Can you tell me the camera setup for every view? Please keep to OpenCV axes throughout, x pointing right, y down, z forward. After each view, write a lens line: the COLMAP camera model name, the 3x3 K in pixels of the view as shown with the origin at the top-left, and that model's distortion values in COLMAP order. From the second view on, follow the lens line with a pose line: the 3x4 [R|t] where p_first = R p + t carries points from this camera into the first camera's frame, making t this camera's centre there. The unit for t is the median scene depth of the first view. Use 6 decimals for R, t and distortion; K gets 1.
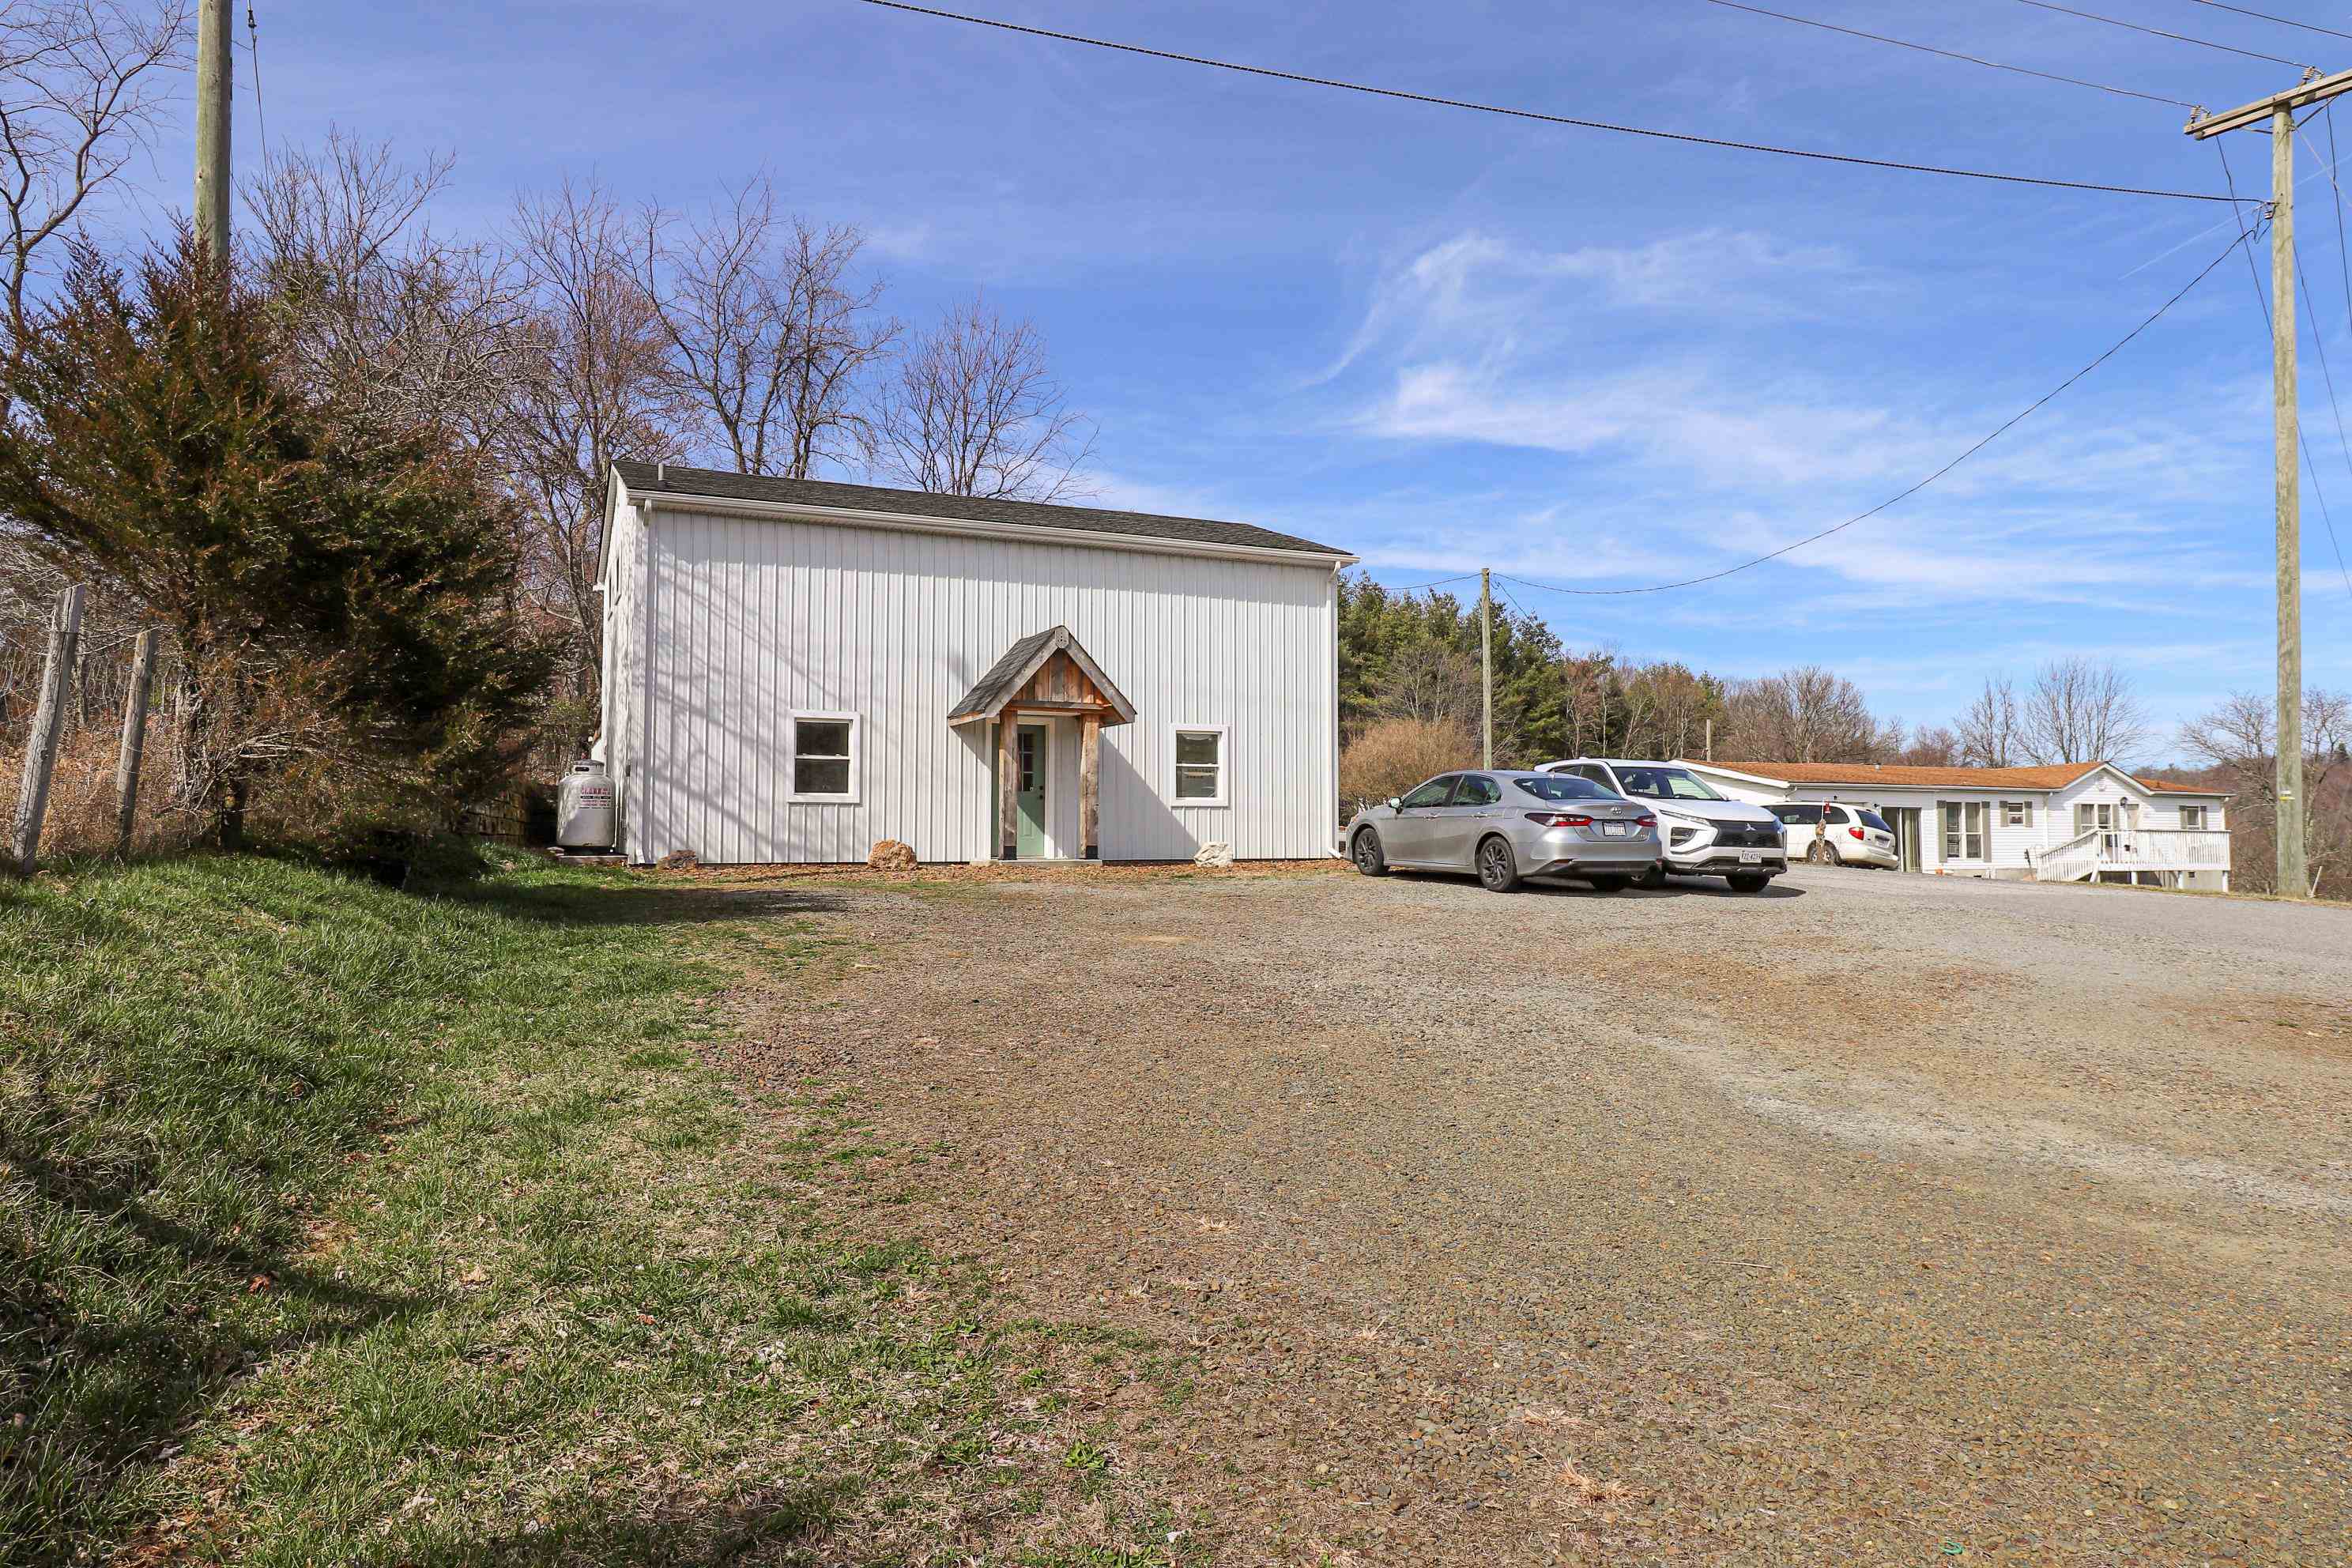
lens RADIAL K [[1503.3, 0, 1179.0], [0, 1503.3, 747.4], [0, 0, 1]] dist [0.002121, 0.000173]
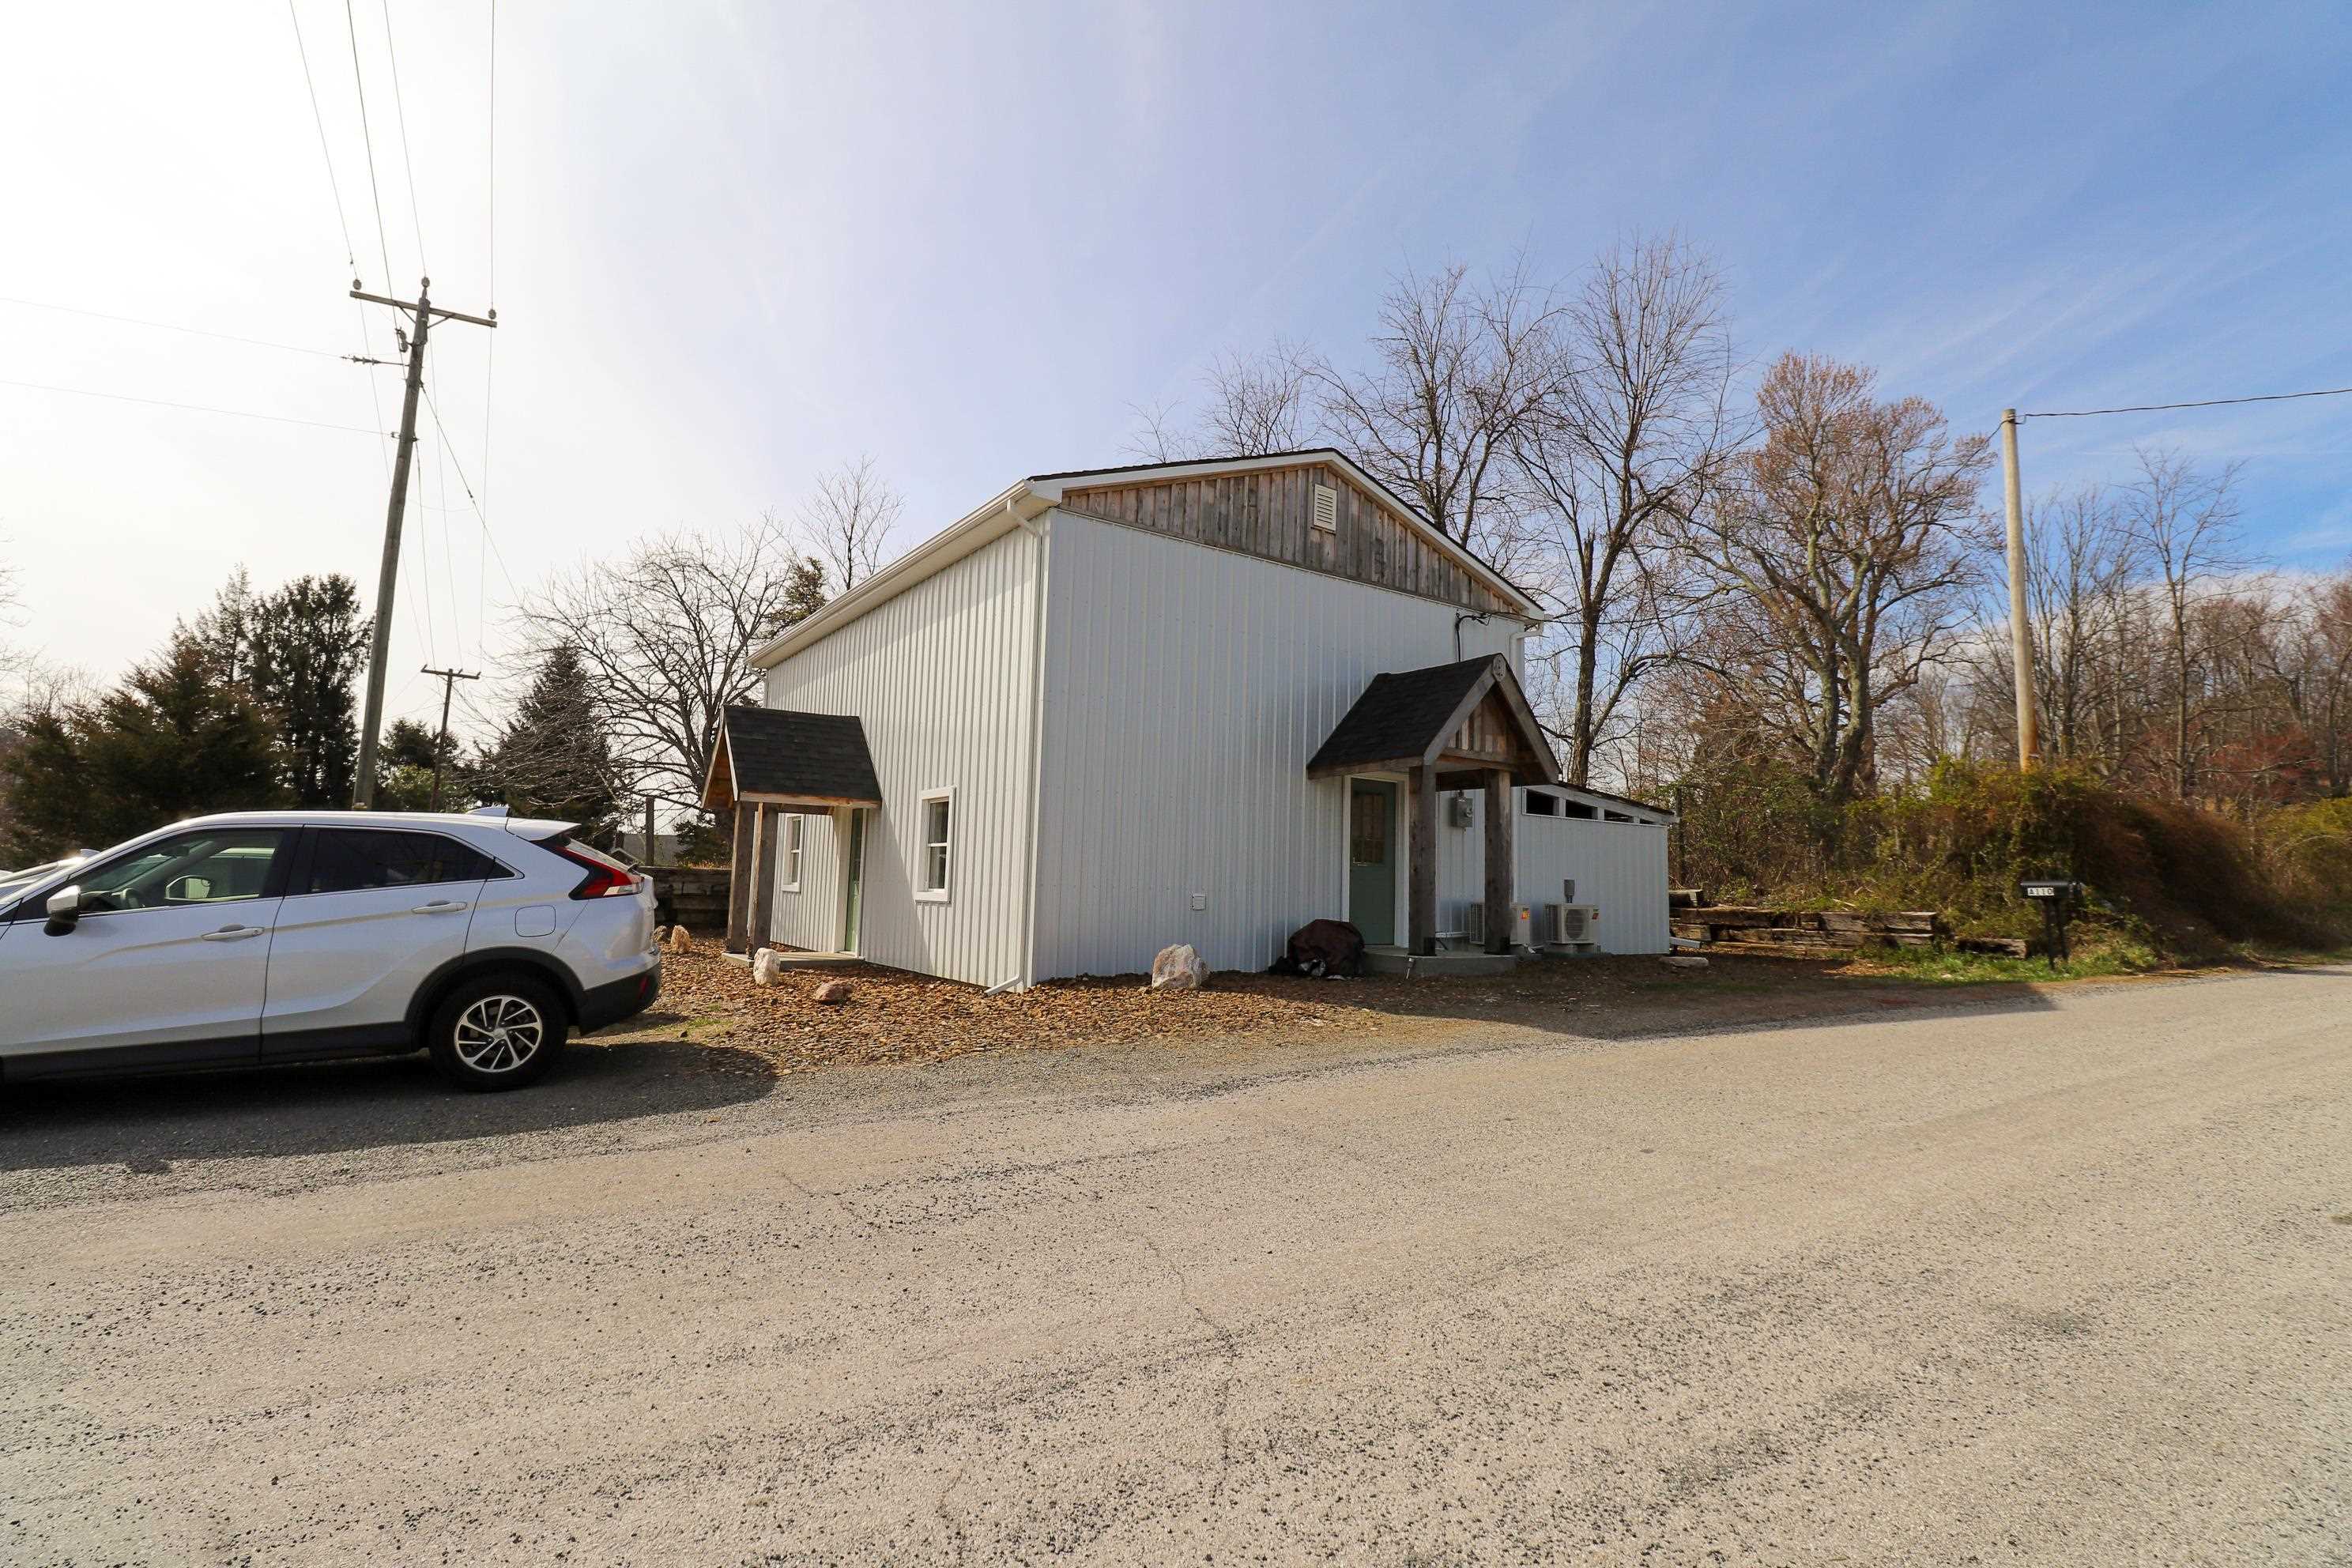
lens RADIAL K [[1095.0, 0, 1177.8], [0, 1095.0, 760.4], [0, 0, 1]] dist [0.000095, -0.014045]
pose [[0.172445, -0.107664, -0.979118, 0.618264], [0.034987, 0.994051, -0.103144, 0.033353], [0.984398, -0.016470, 0.175186, 1.127706]]
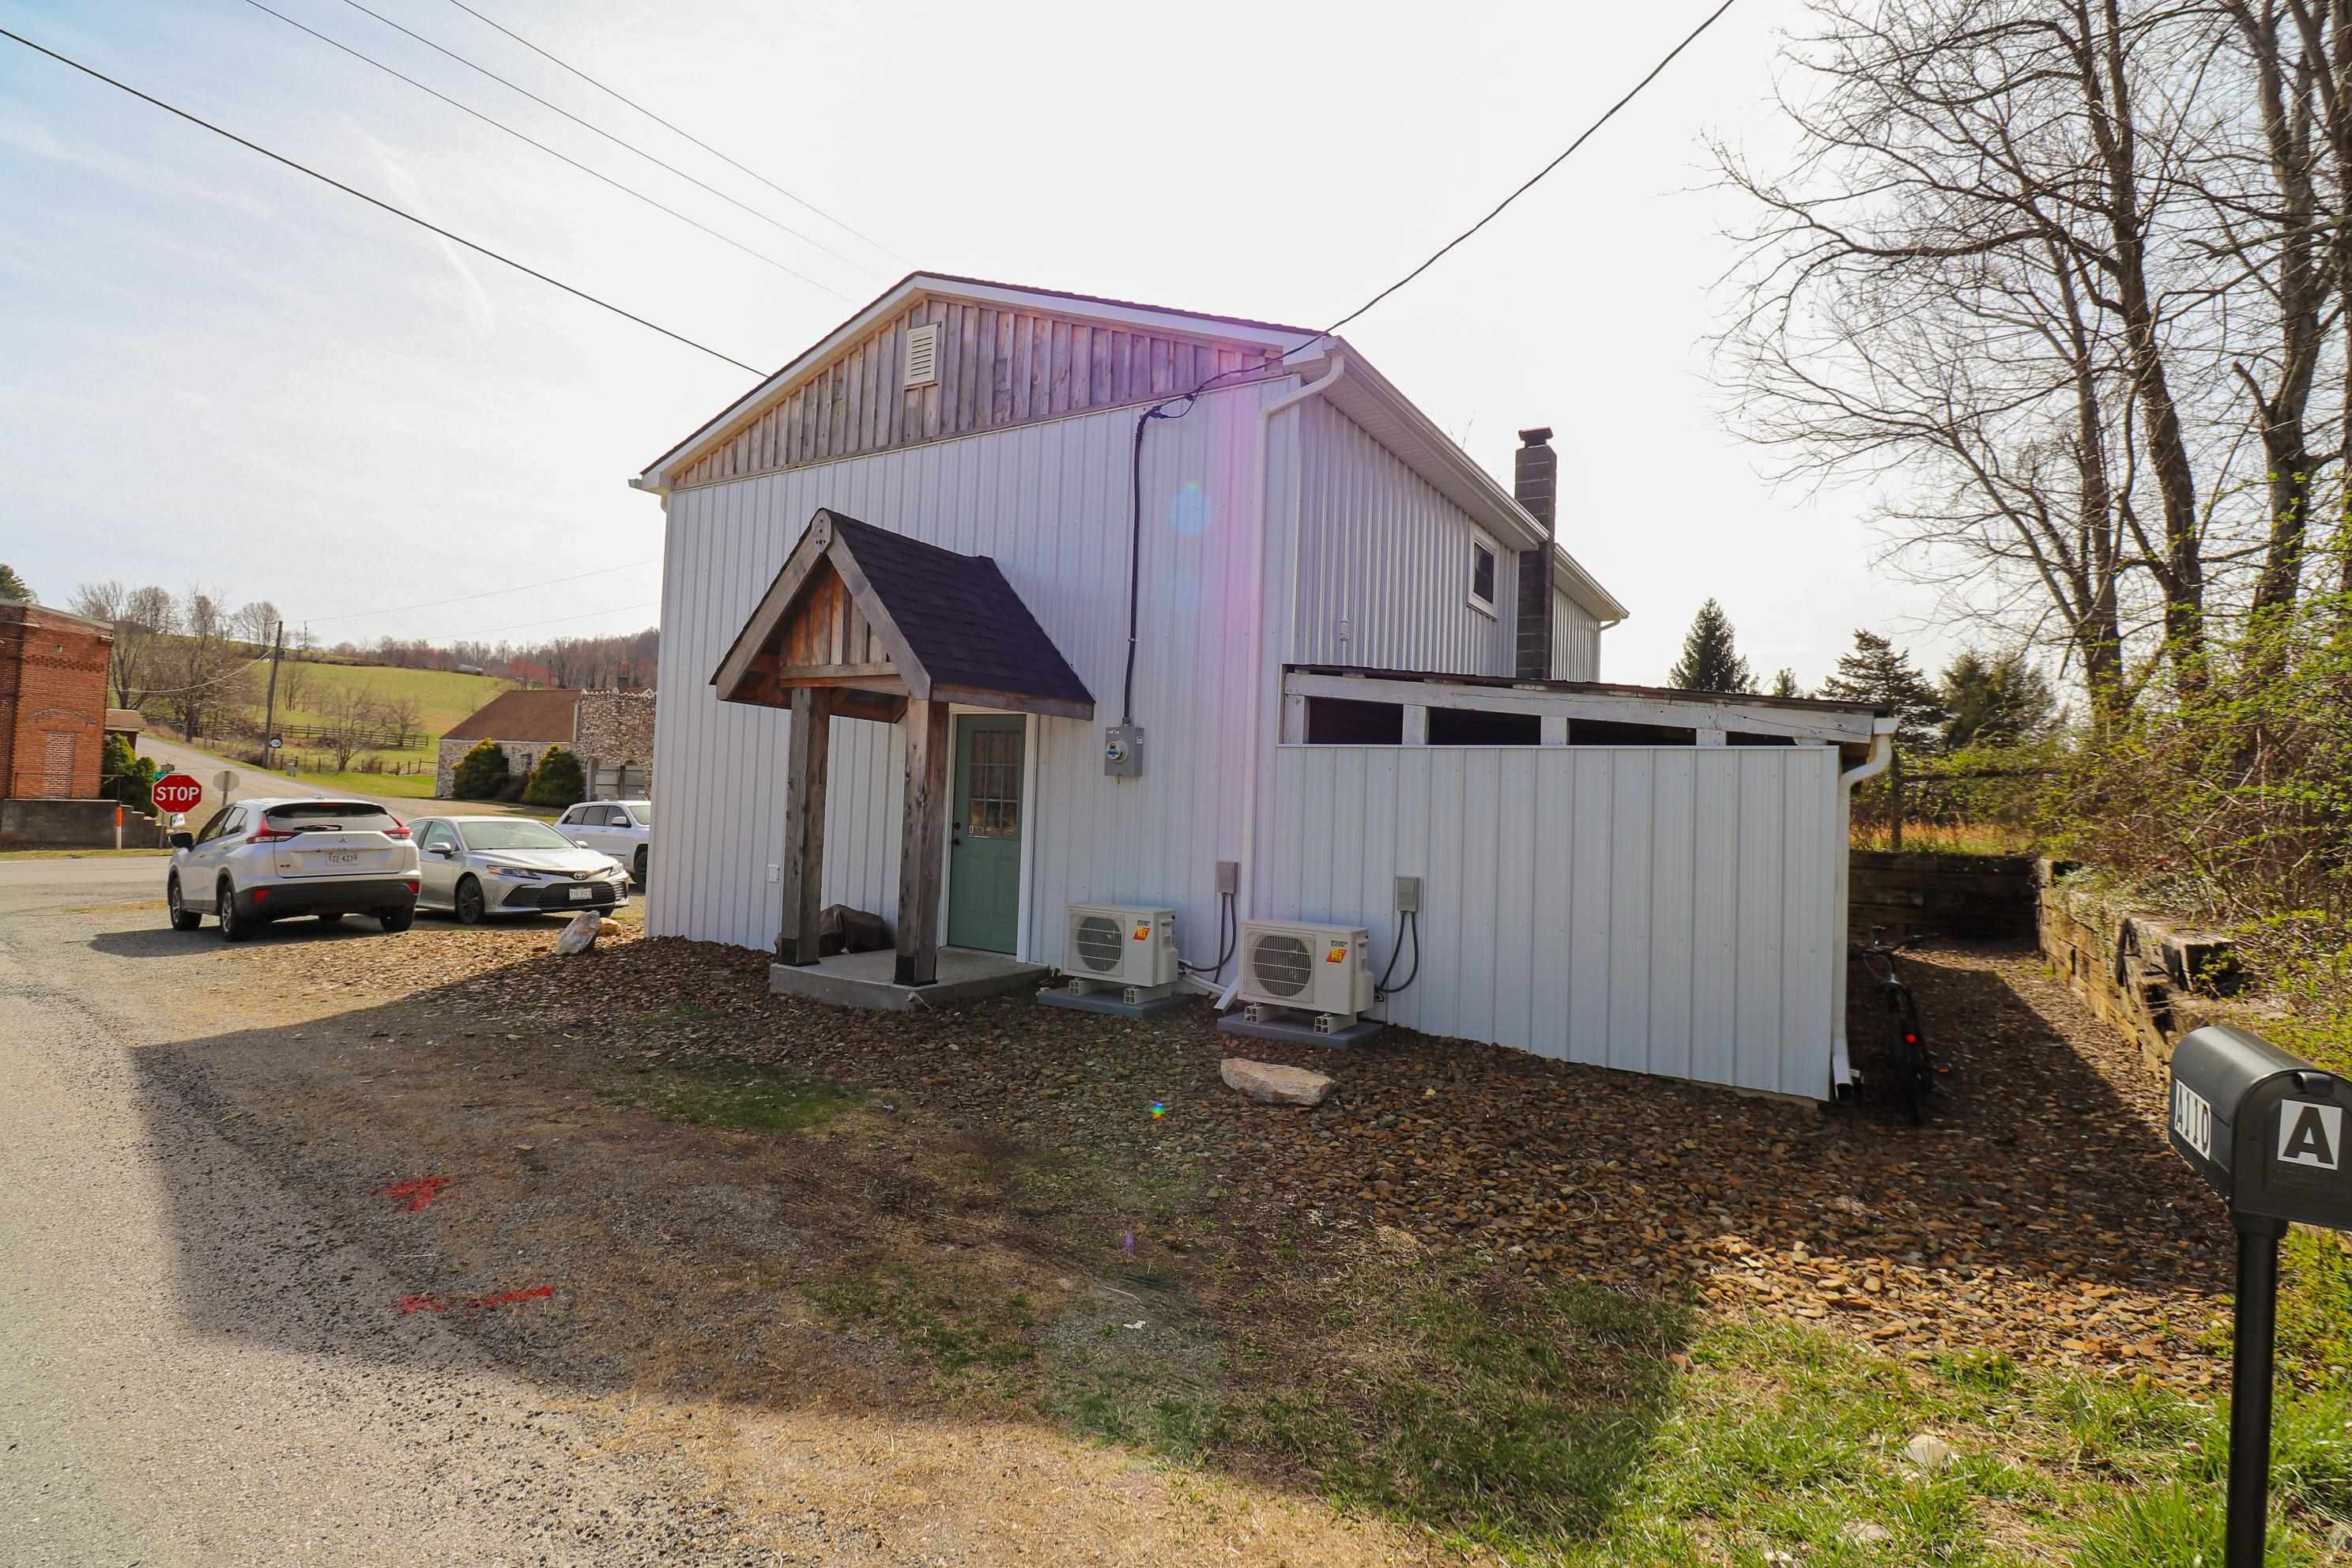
lens RADIAL K [[1095.0, 0, 1177.8], [0, 1095.0, 760.4], [0, 0, 1]] dist [0.000095, -0.014045]
pose [[-0.830011, -0.049286, -0.555565, 0.208559], [-0.001556, 0.996289, -0.086060, 0.038938], [0.557745, -0.070567, -0.827007, 1.733189]]
